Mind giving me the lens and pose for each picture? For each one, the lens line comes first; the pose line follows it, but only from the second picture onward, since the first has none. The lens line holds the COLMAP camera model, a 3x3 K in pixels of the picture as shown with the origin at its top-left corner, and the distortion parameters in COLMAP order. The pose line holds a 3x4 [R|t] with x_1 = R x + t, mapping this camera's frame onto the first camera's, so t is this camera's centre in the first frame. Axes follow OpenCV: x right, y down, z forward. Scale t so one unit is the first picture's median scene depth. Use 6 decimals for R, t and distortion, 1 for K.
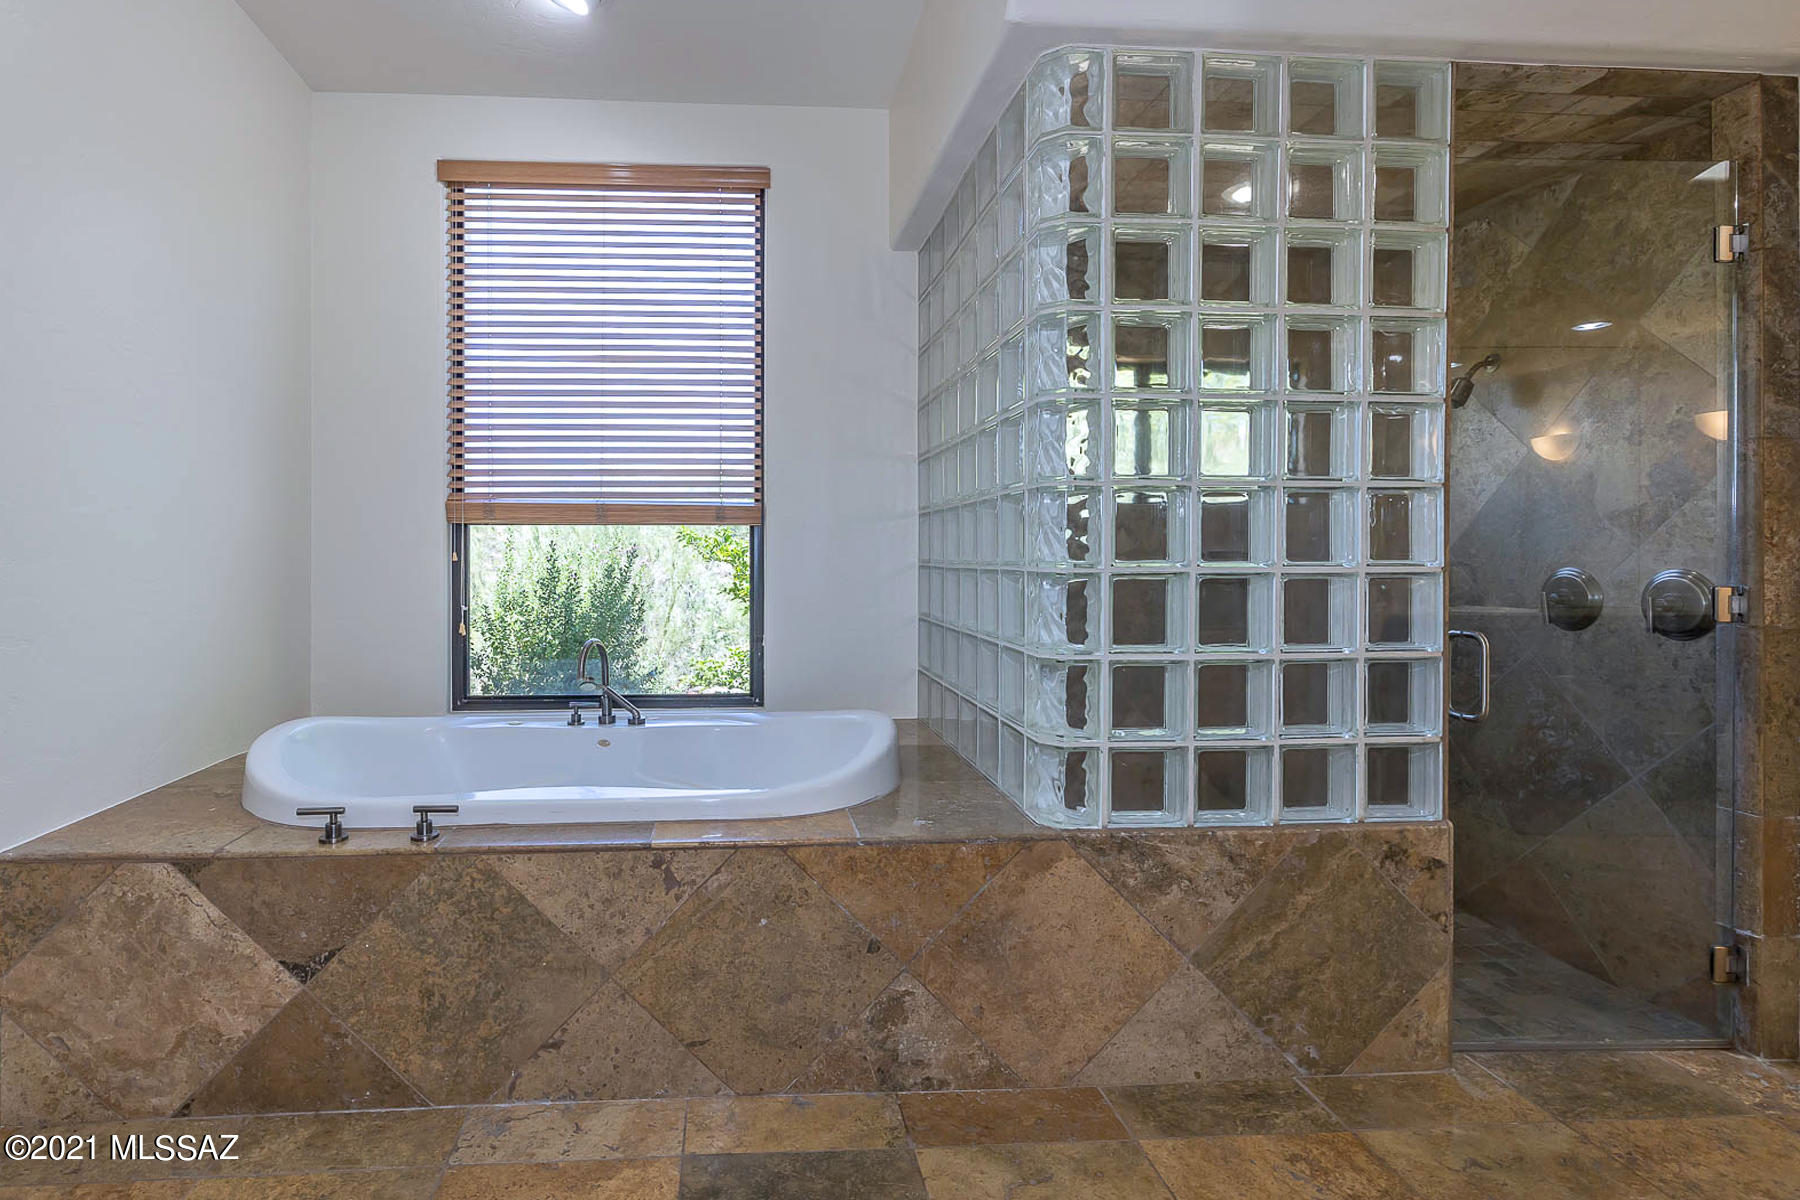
lens RADIAL K [[894.5, 0, 781.9], [0, 894.5, 550.4], [0, 0, 1]] dist [0.000467, 0.000047]
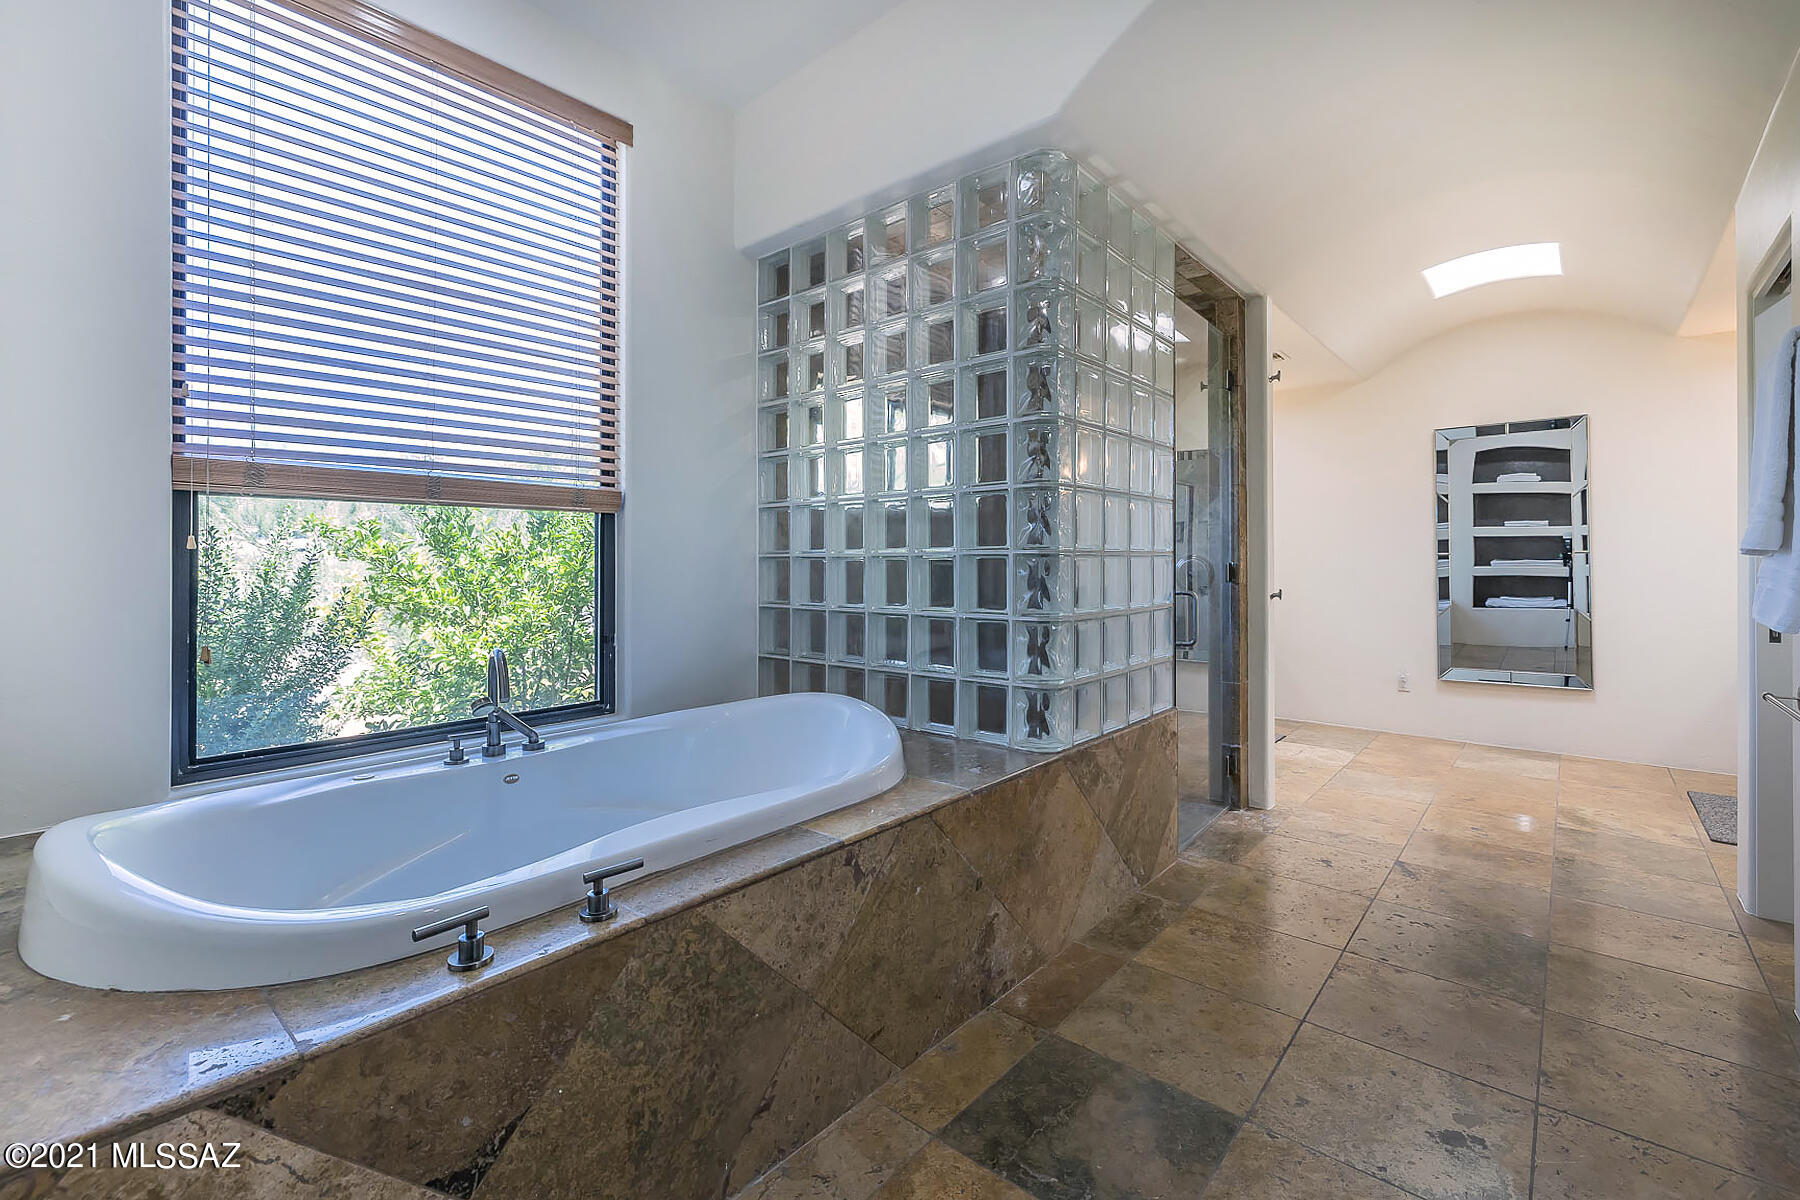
lens RADIAL K [[822.5, 0, 943.3], [0, 822.5, 549.3], [0, 0, 1]] dist [0.000387, -0.000123]
pose [[0.665524, 0.005638, 0.746355, -0.704593], [0.000388, 0.999969, -0.007901, 0.028644], [-0.746376, 0.005548, 0.665501, 0.339124]]
